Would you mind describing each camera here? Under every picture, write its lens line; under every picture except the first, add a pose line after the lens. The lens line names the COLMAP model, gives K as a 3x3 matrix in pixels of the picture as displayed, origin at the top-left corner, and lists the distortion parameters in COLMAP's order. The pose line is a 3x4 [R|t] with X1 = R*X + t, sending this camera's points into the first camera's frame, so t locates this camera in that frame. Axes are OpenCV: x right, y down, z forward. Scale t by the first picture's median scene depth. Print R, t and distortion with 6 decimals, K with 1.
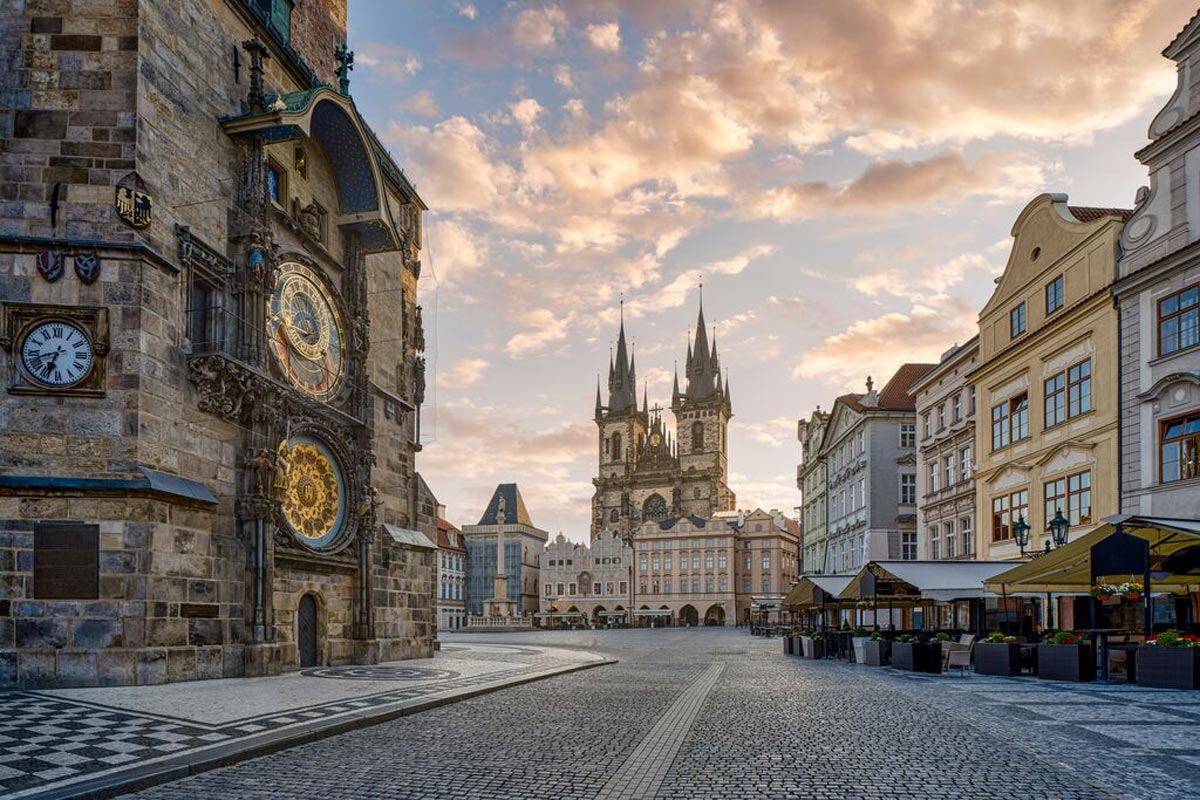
lens RADIAL K [[3524.4, 0, 600.0], [0, 3524.4, 400.0], [0, 0, 1]] dist [0.150190, 0.515625]
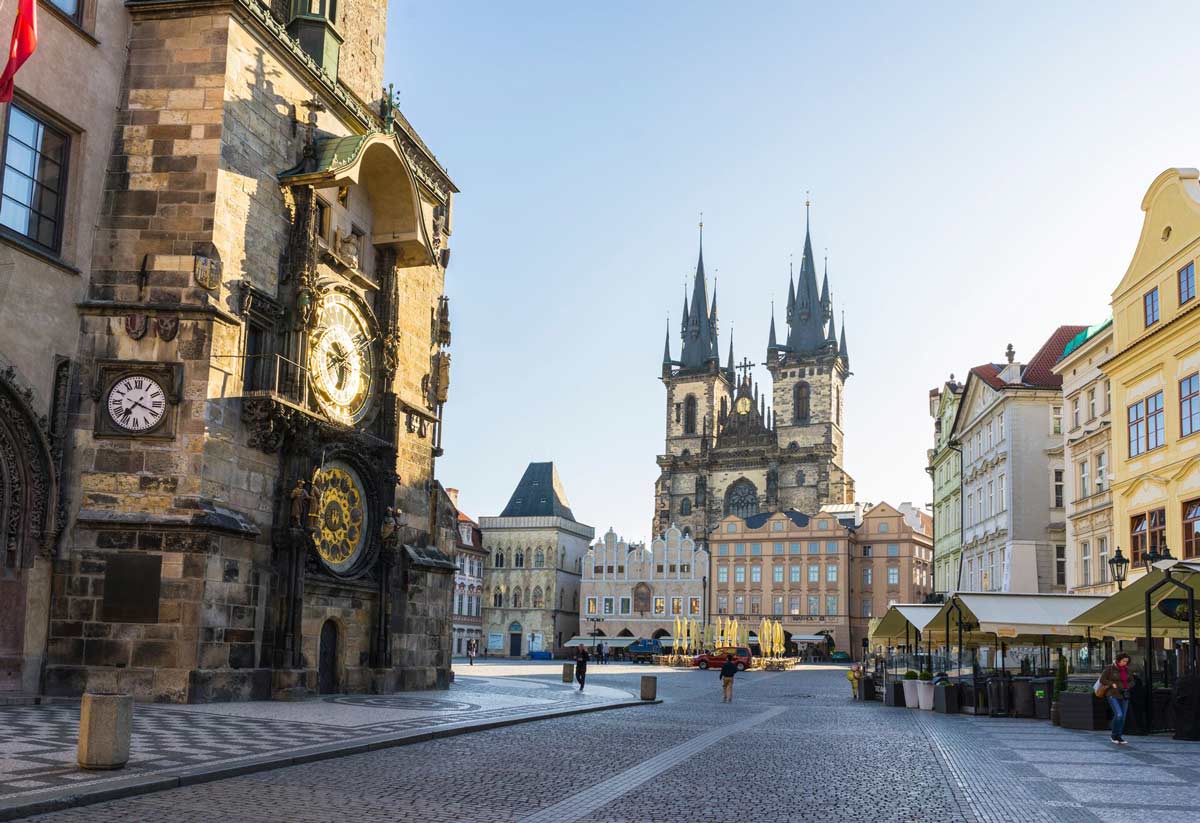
lens RADIAL K [[1793.3, 0, 600.0], [0, 1793.3, 411.5], [0, 0, 1]] dist [-0.009719, 0.000475]
pose [[0.999468, 0.030676, 0.011041, -0.018117], [-0.029726, 0.996523, -0.077837, 0.041732], [-0.013391, 0.077468, 0.996905, 0.611045]]
